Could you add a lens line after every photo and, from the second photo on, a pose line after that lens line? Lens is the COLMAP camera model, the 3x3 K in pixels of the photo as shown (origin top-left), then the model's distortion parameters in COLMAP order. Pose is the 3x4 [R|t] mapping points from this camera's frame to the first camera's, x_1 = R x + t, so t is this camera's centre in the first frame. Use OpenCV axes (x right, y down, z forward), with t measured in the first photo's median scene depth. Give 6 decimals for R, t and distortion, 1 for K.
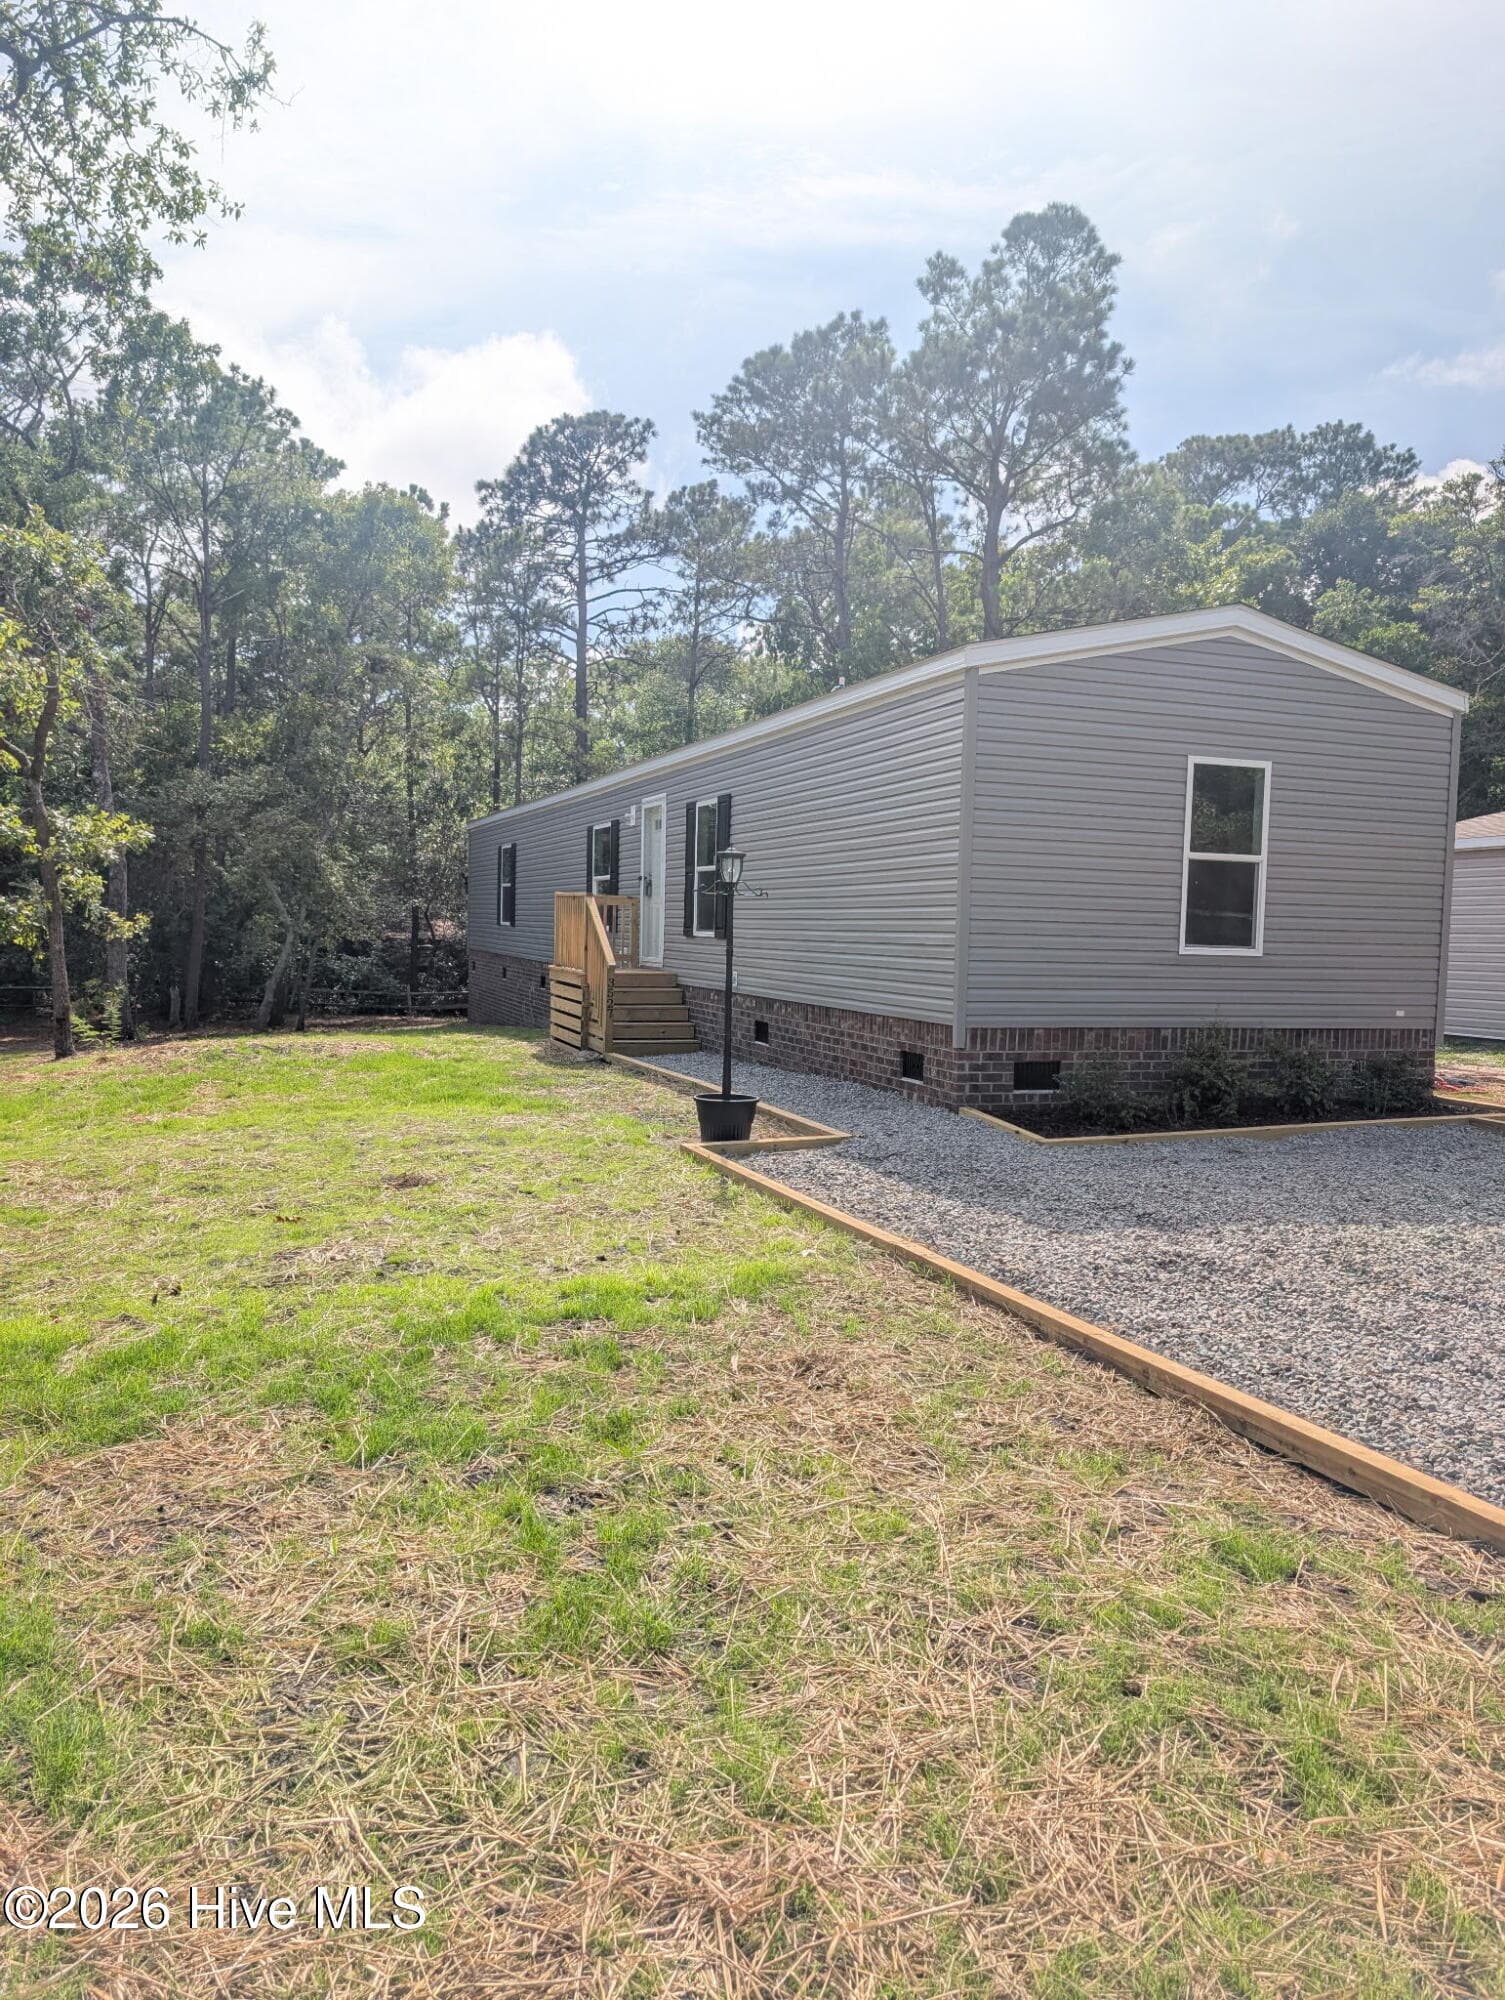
lens RADIAL K [[1456.5, 0, 739.4], [0, 1456.5, 998.8], [0, 0, 1]] dist [0.046893, -0.048826]
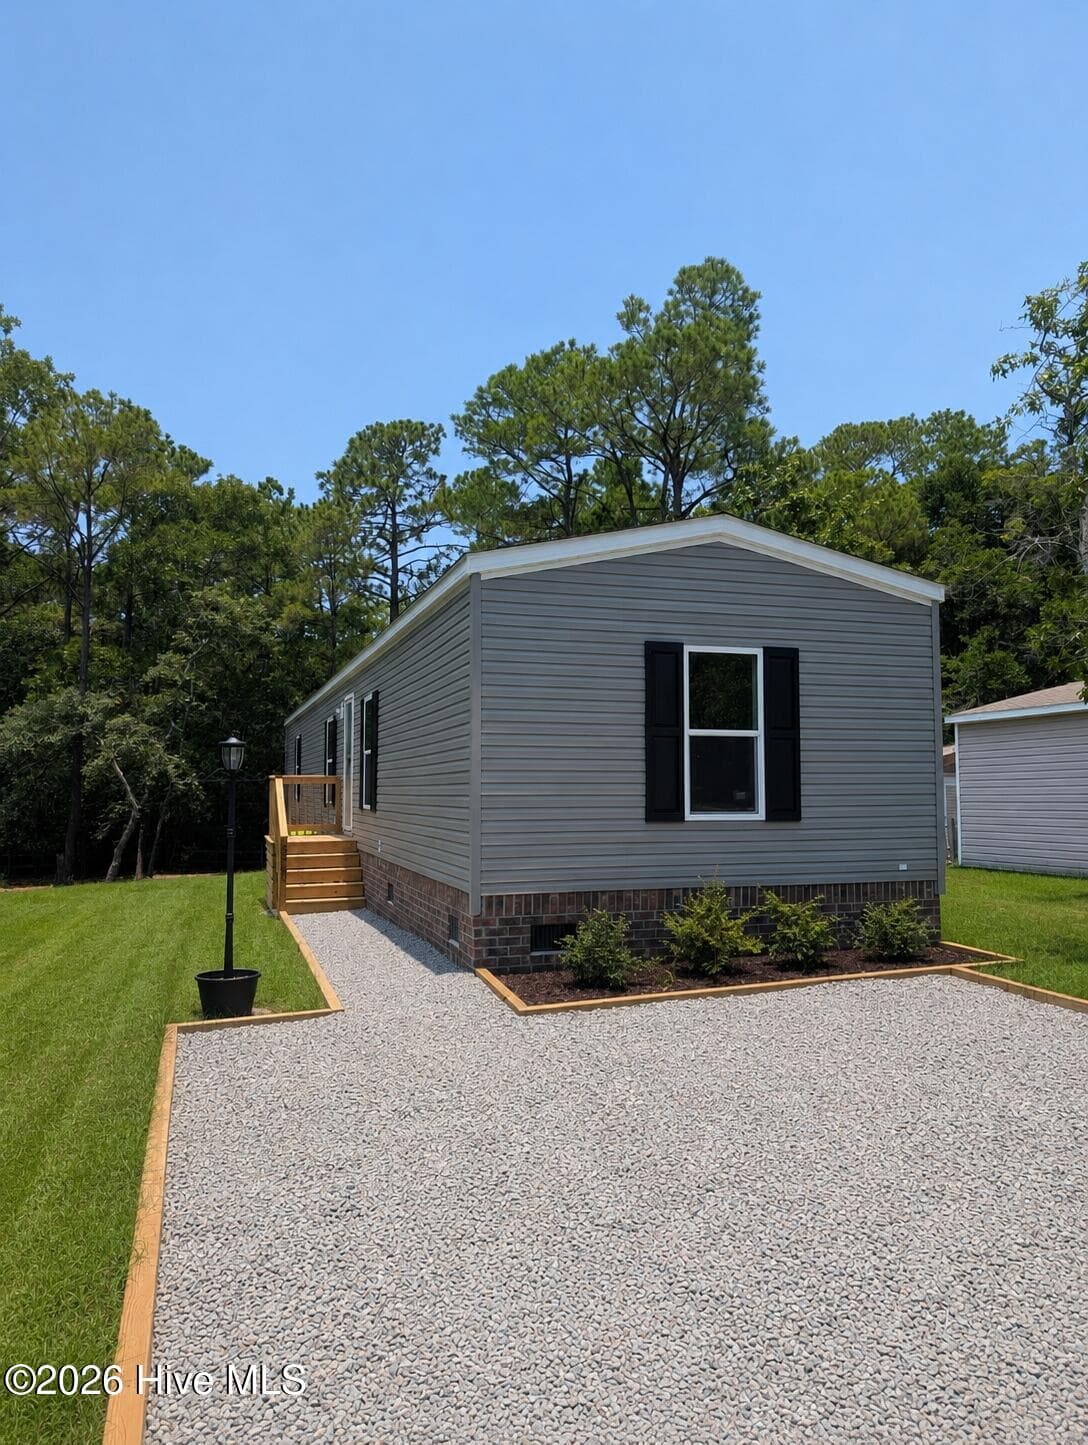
lens RADIAL K [[1046.4, 0, 558.0], [0, 1046.4, 721.9], [0, 0, 1]] dist [0.036973, -0.049533]
pose [[0.999307, -0.030311, -0.021618, 0.080932], [0.027711, 0.993340, -0.111836, -0.006934], [0.024864, 0.111160, 0.993491, 0.072254]]
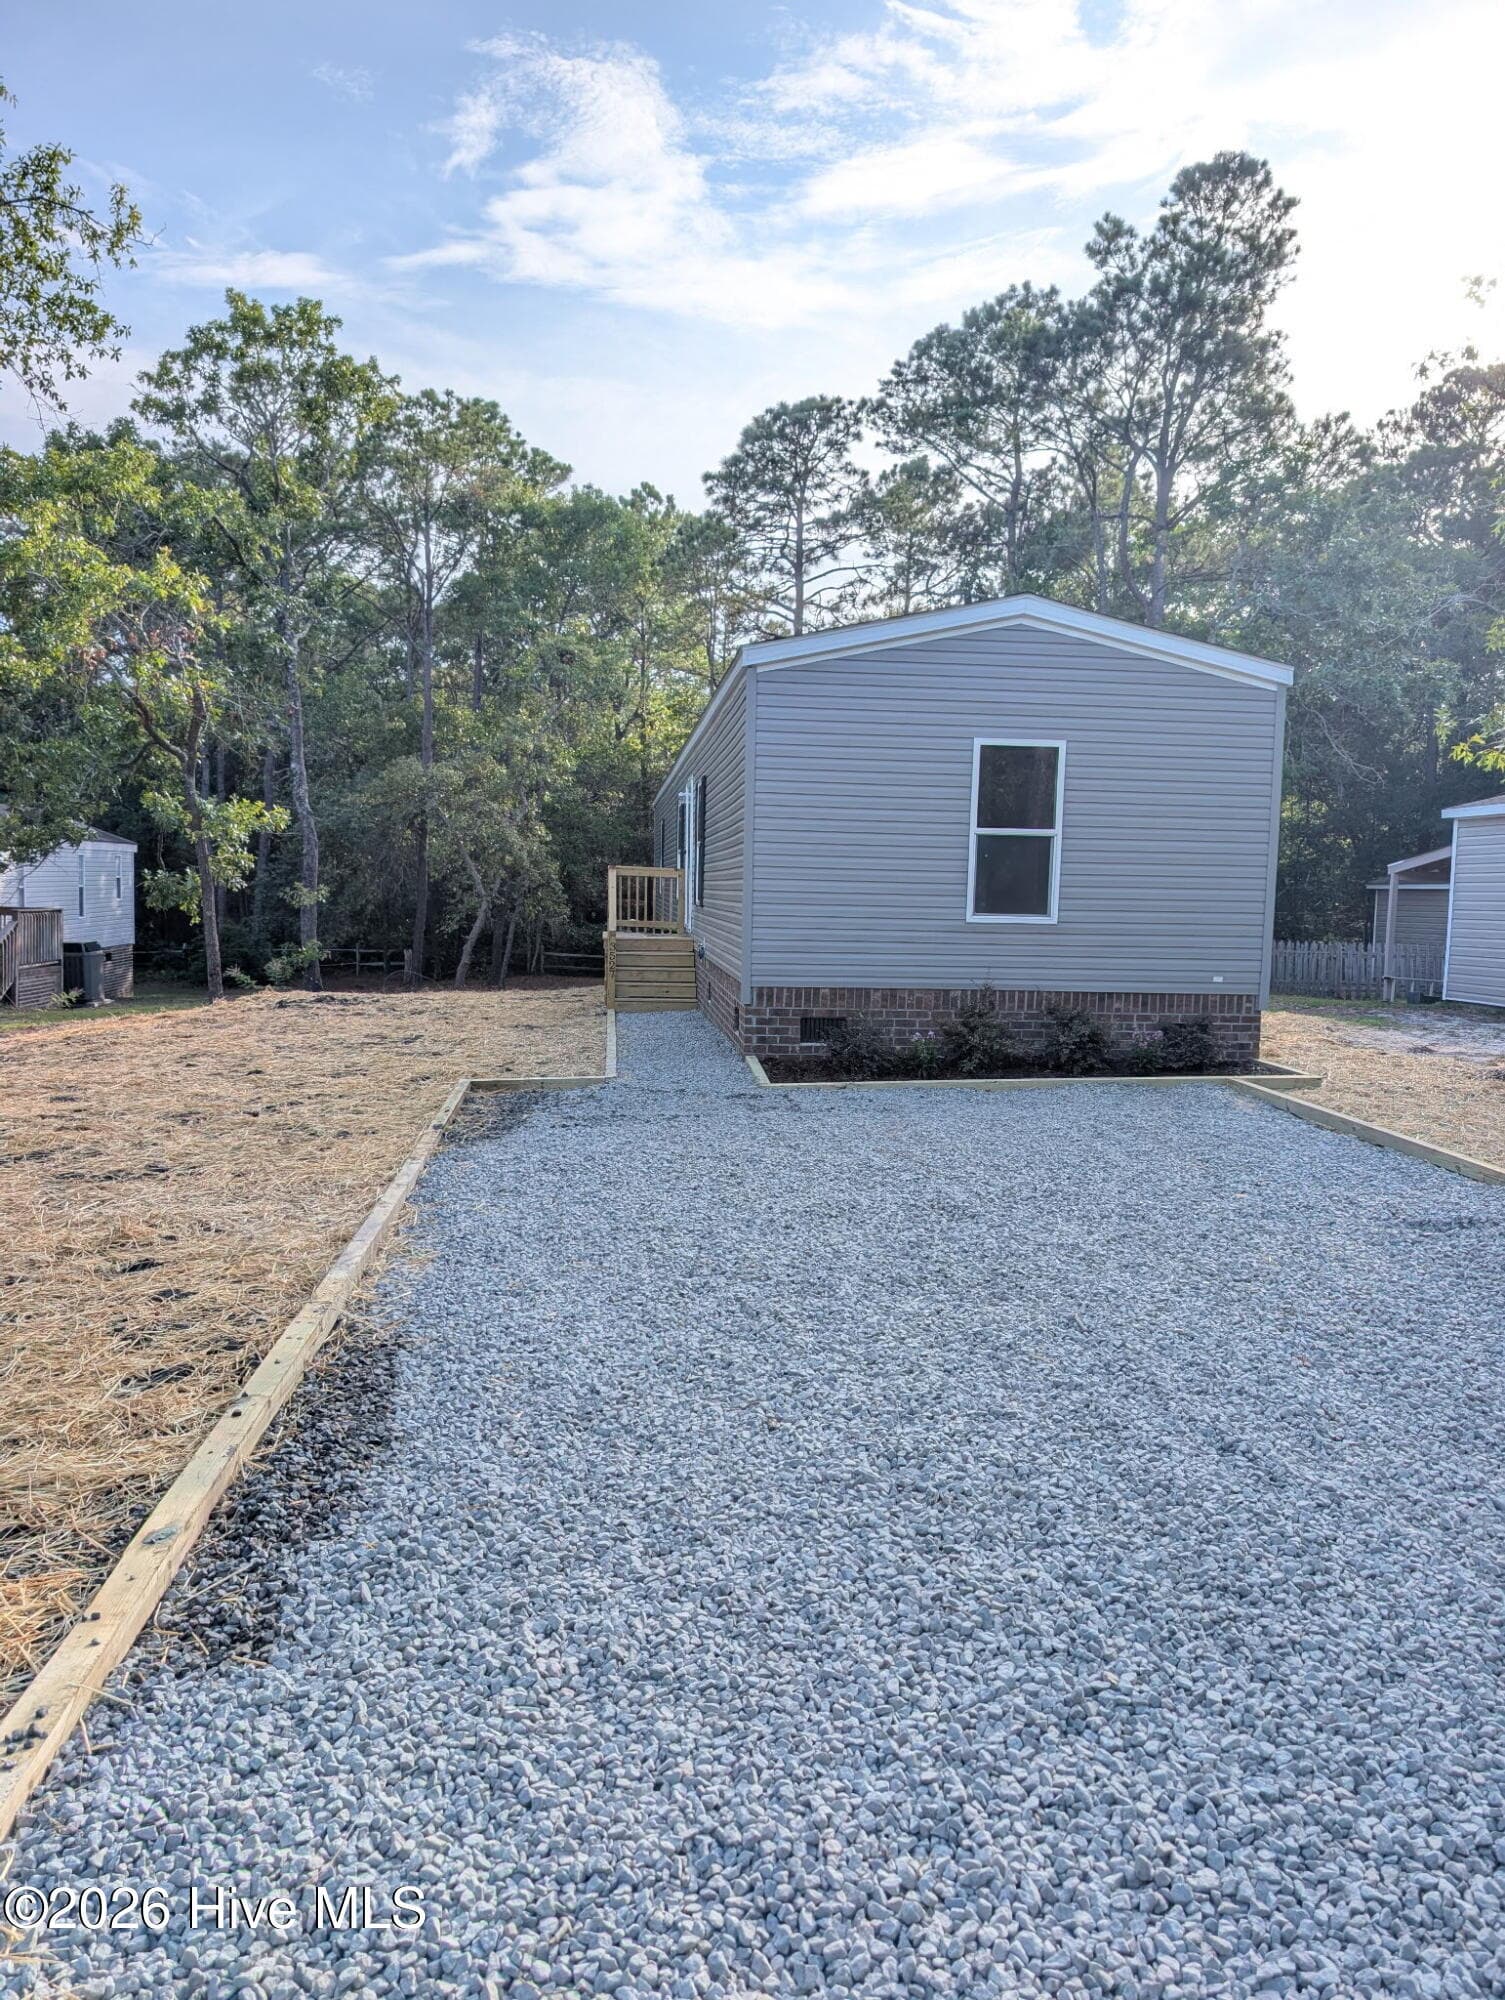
lens RADIAL K [[1456.5, 0, 739.4], [0, 1456.5, 998.8], [0, 0, 1]] dist [0.046893, -0.048826]
pose [[0.969975, 0.016269, -0.242661, 0.145150], [-0.011015, 0.999675, 0.022991, 0.001347], [0.242956, -0.019627, 0.969839, -0.033282]]
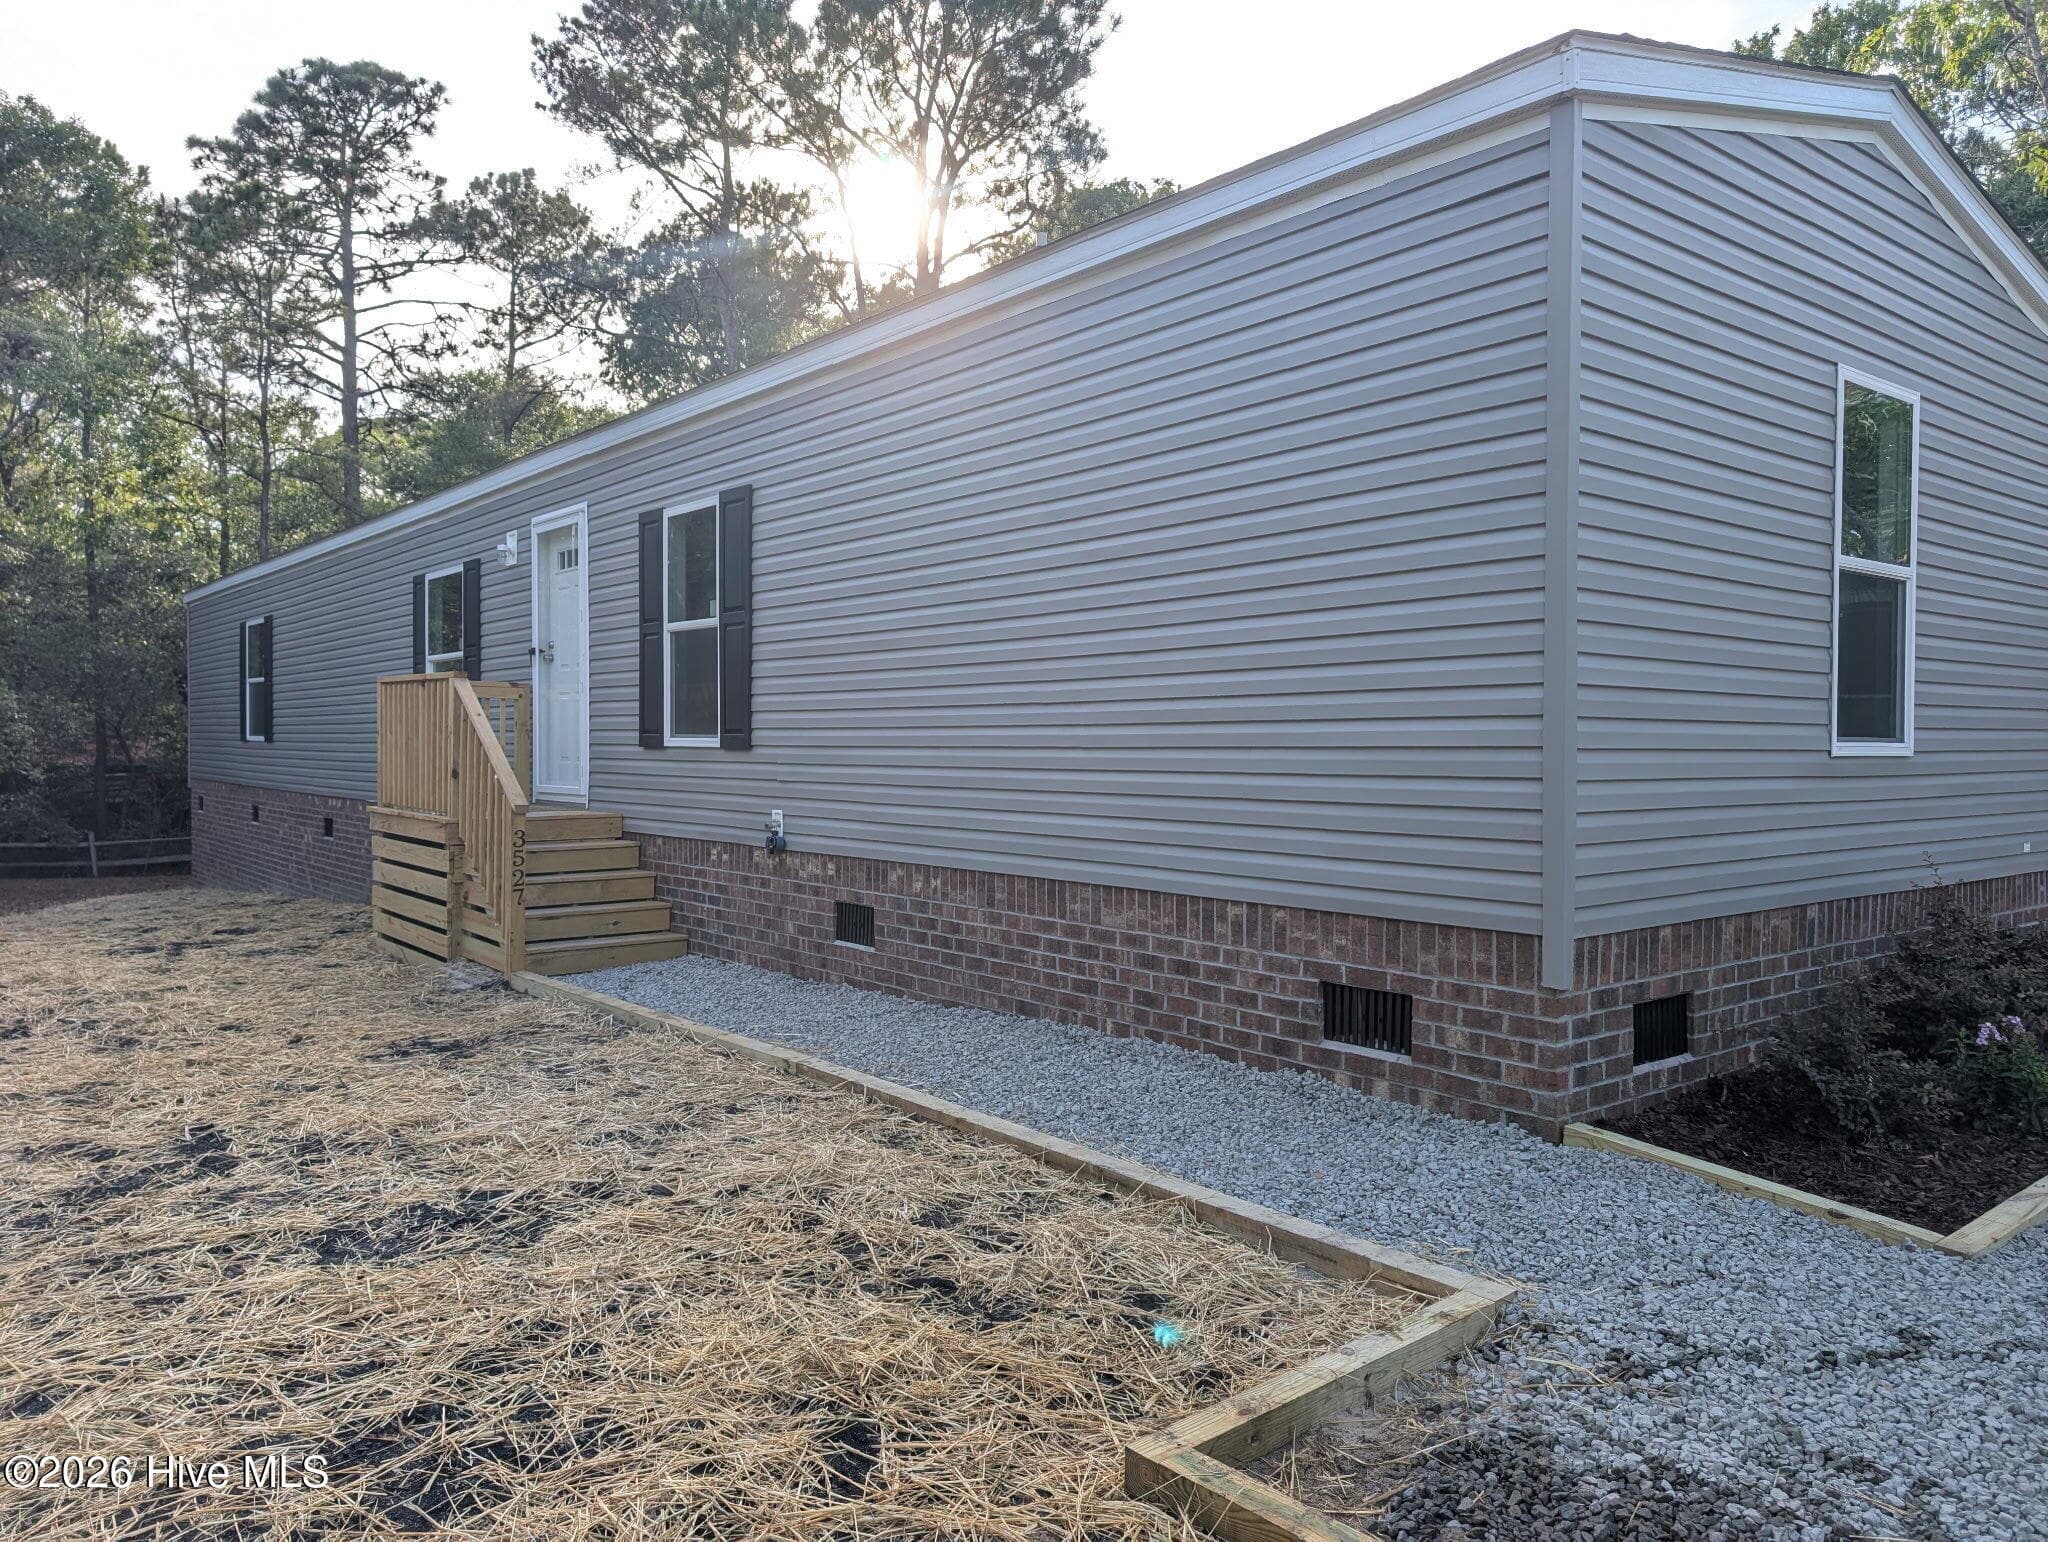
lens RADIAL K [[1483.0, 0, 1044.9], [0, 1483.0, 770.6], [0, 0, 1]] dist [0.036973, -0.049533]
pose [[0.941574, -0.026918, 0.335730, -0.046432], [0.035971, 0.999137, -0.020772, -0.008916], [-0.334881, 0.031635, 0.941729, 0.220192]]
